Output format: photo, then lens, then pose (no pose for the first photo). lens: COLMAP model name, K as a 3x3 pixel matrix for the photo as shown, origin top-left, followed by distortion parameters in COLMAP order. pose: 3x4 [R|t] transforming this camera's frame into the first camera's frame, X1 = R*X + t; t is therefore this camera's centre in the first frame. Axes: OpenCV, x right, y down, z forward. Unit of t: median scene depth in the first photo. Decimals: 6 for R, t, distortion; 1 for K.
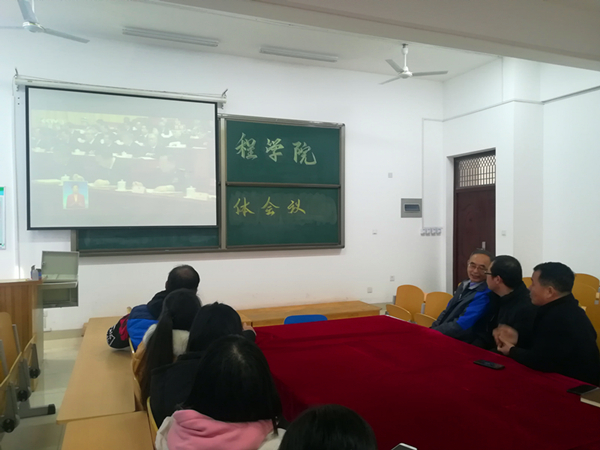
lens RADIAL K [[463.8, 0, 300.0], [0, 463.8, 225.0], [0, 0, 1]] dist [0.061472, -0.088037]
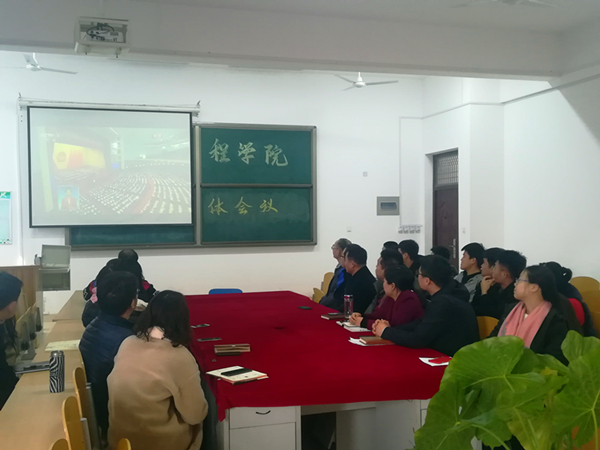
lens RADIAL K [[610.5, 0, 300.0], [0, 610.5, 225.0], [0, 0, 1]] dist [0.040415, -0.024704]
pose [[0.995151, -0.002626, -0.098328, 0.208955], [0.002935, 0.999991, 0.002995, 0.000681], [0.098319, -0.003269, 0.995150, -0.398438]]
